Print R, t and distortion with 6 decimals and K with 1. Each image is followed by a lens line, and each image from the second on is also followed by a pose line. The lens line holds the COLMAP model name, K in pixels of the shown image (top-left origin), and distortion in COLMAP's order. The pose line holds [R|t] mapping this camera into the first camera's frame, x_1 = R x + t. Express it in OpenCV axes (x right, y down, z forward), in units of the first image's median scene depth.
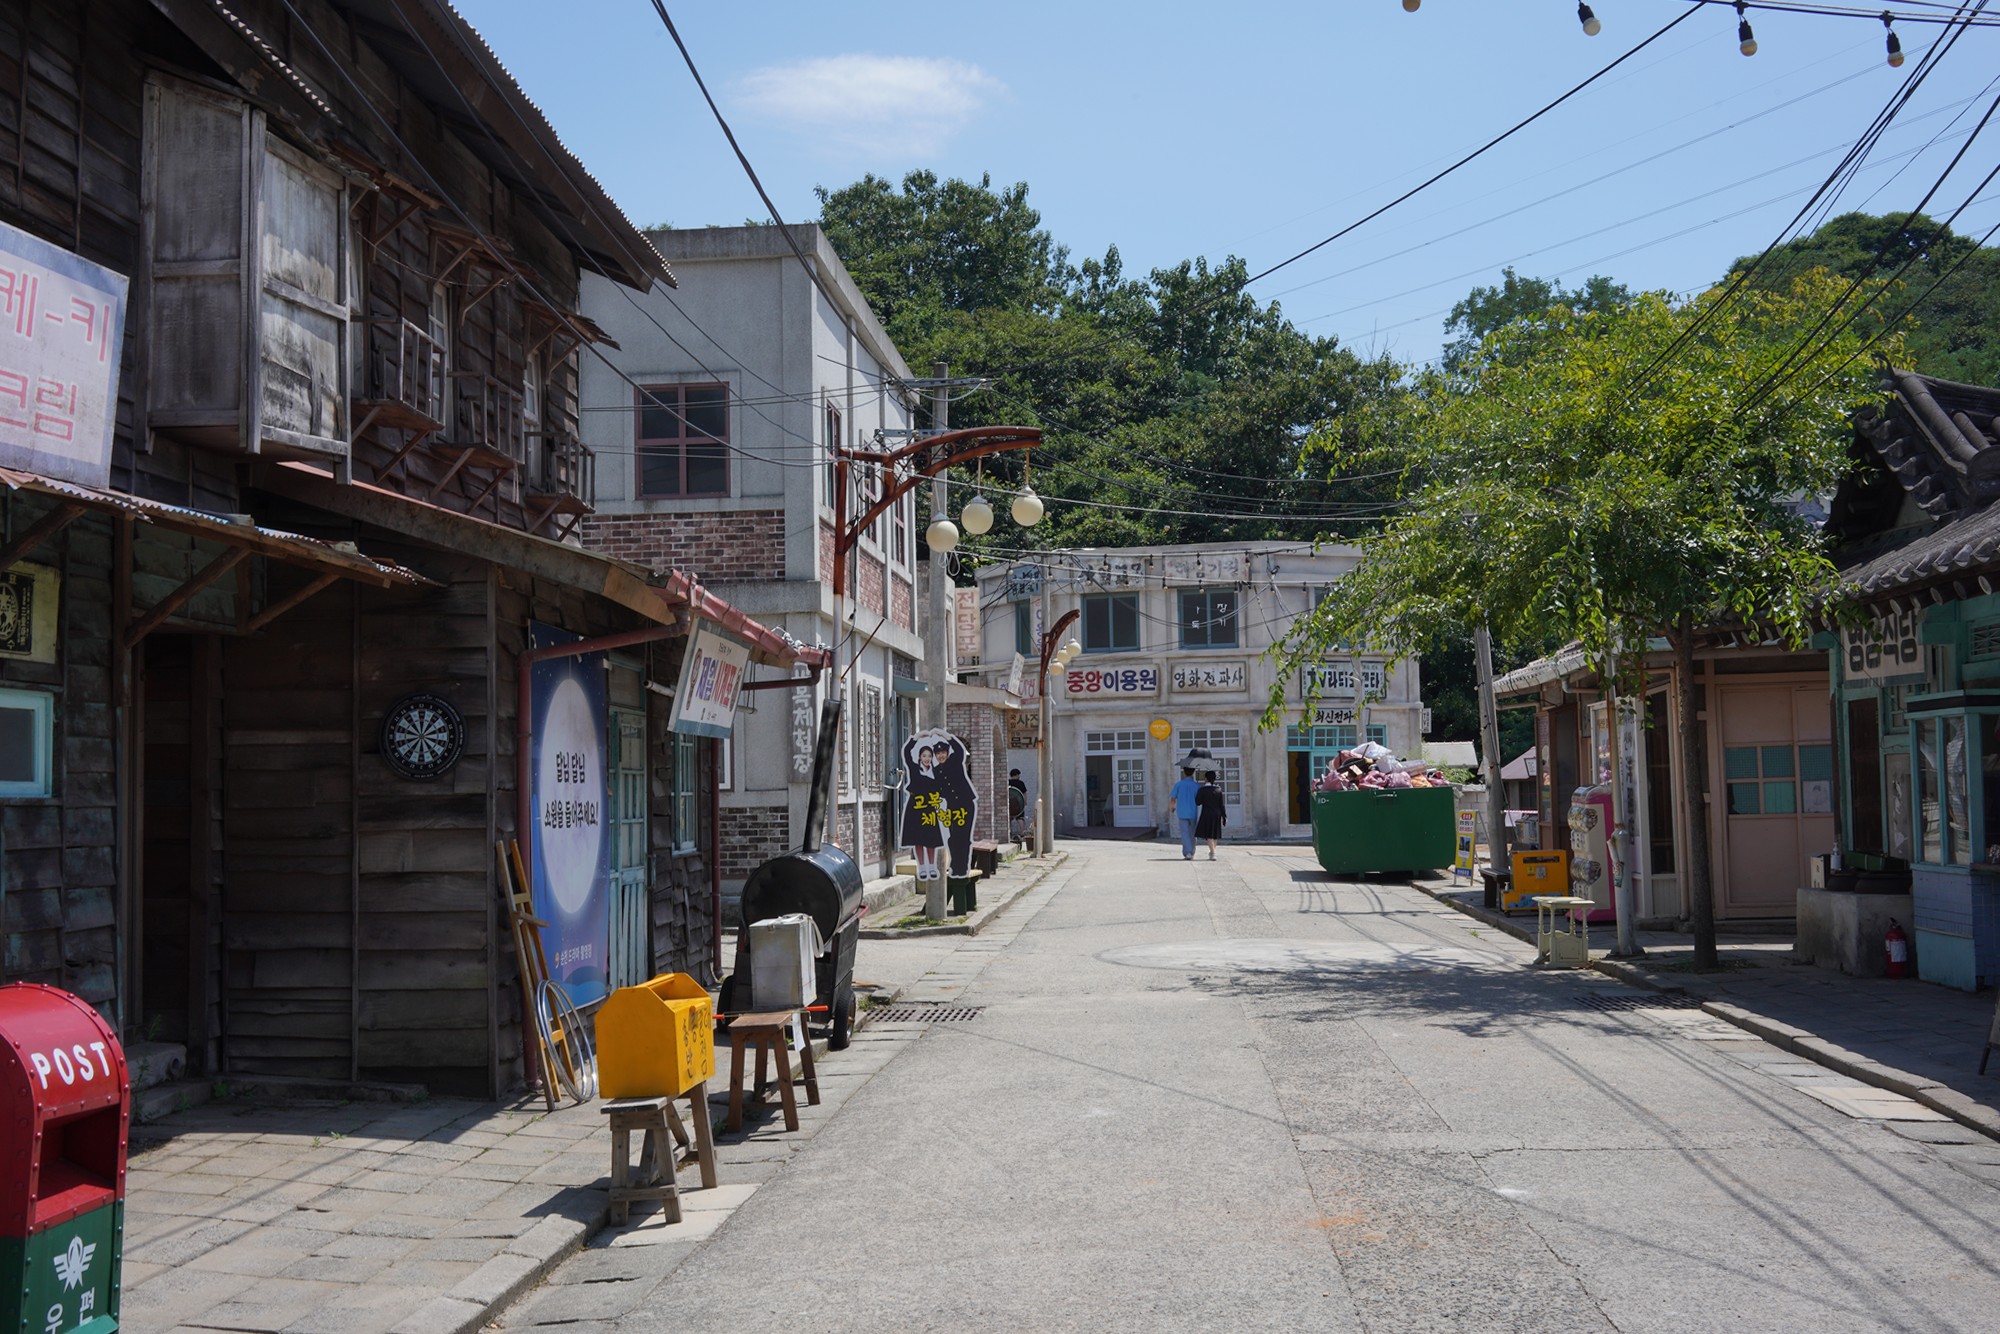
lens RADIAL K [[2053.6, 0, 999.3], [0, 2053.6, 727.1], [0, 0, 1]] dist [0.008378, -0.015639]
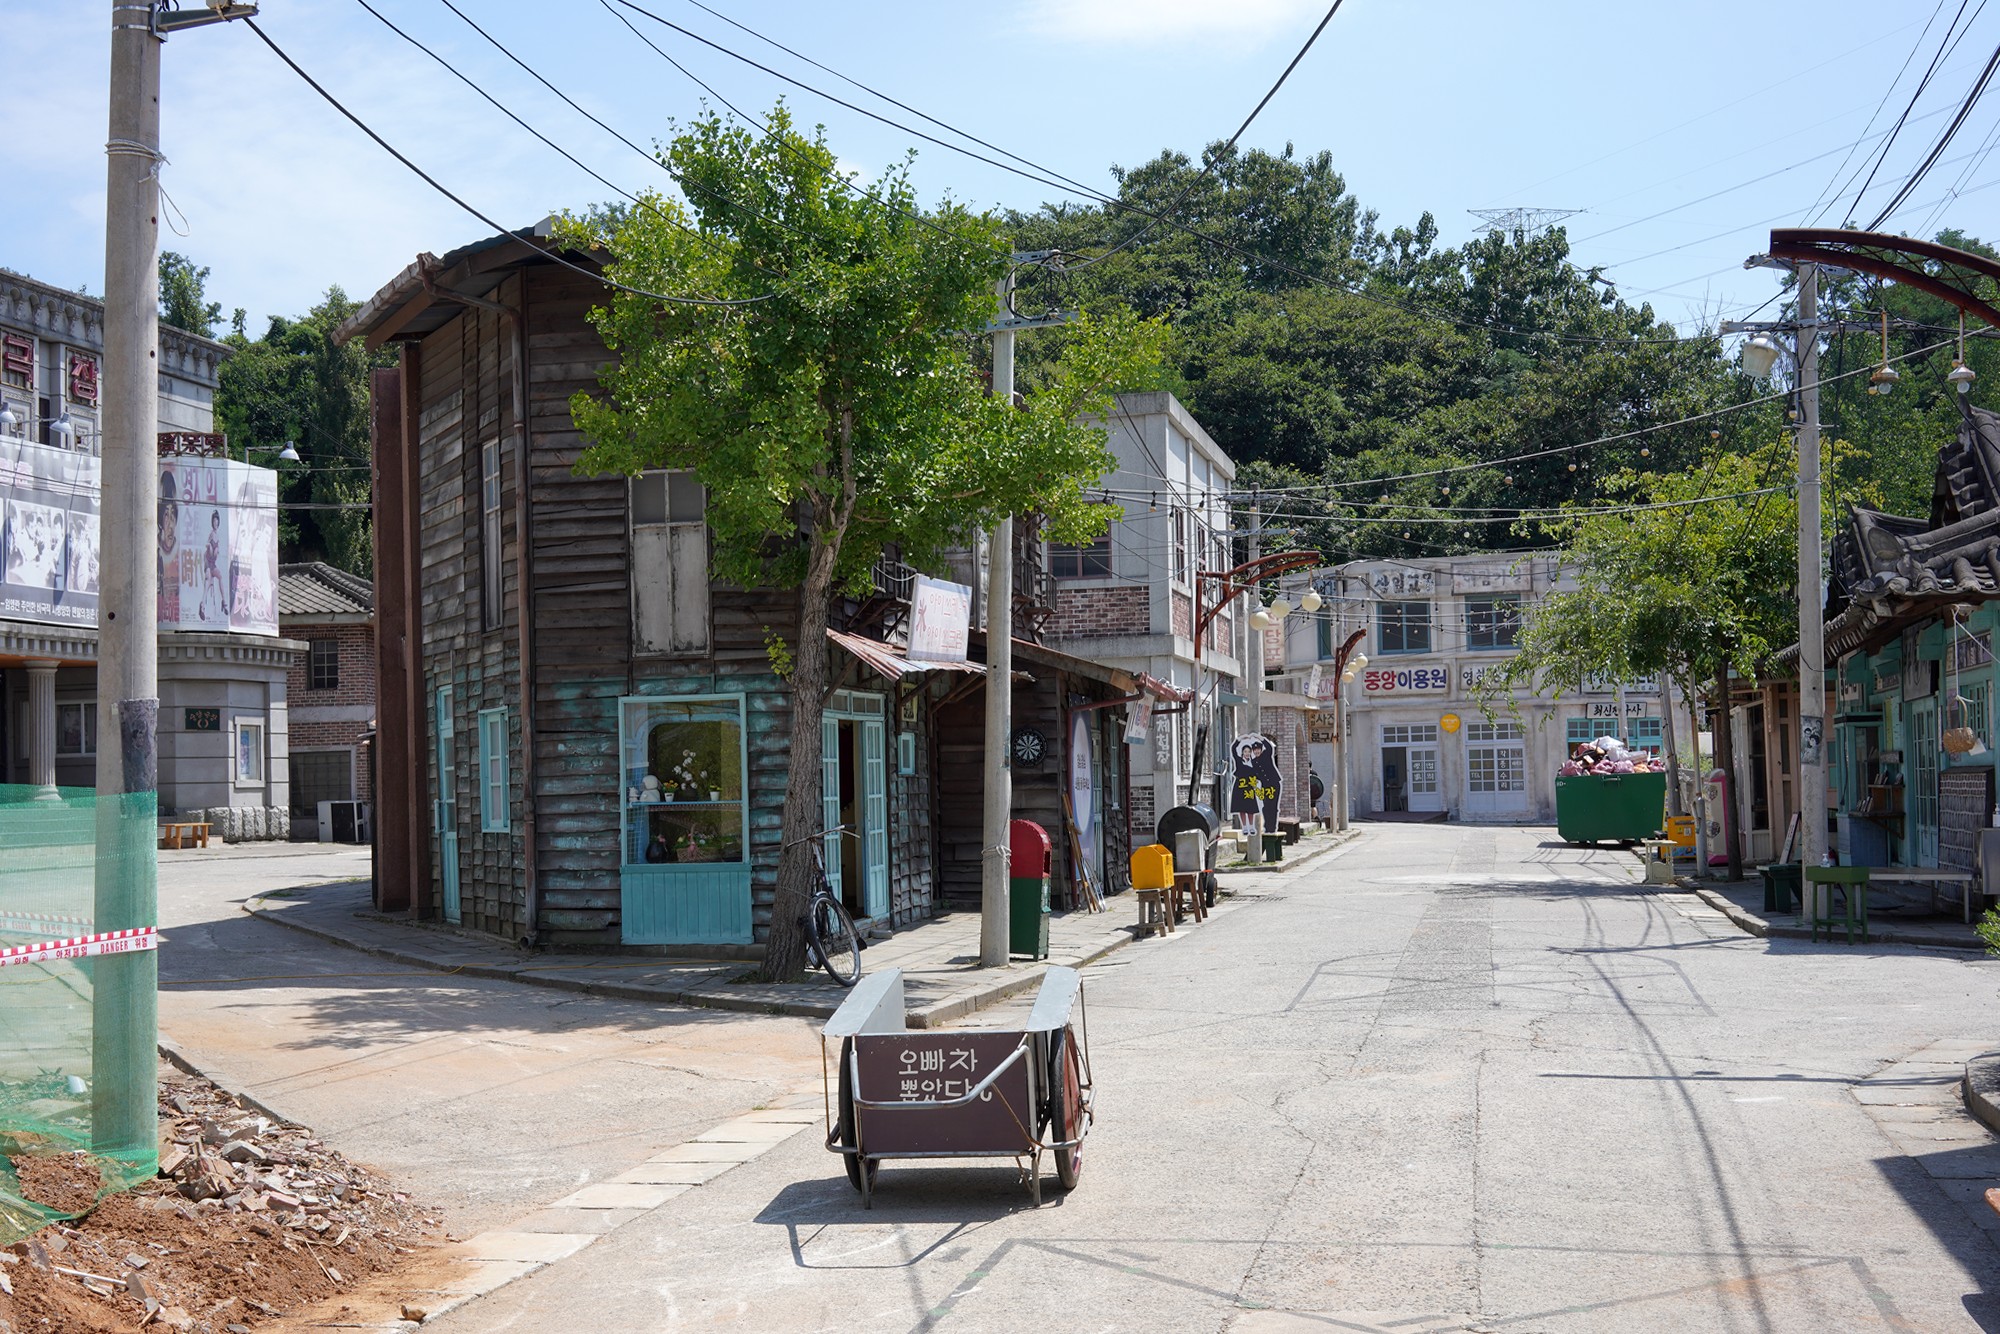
lens RADIAL K [[2133.0, 0, 960.1], [0, 2133.0, 757.3], [0, 0, 1]] dist [0.019234, 0.007975]
pose [[0.987079, -0.006363, -0.160105, 0.002008], [0.009368, 0.999794, 0.018022, -0.003639], [0.159958, -0.019289, 0.986935, -0.171674]]
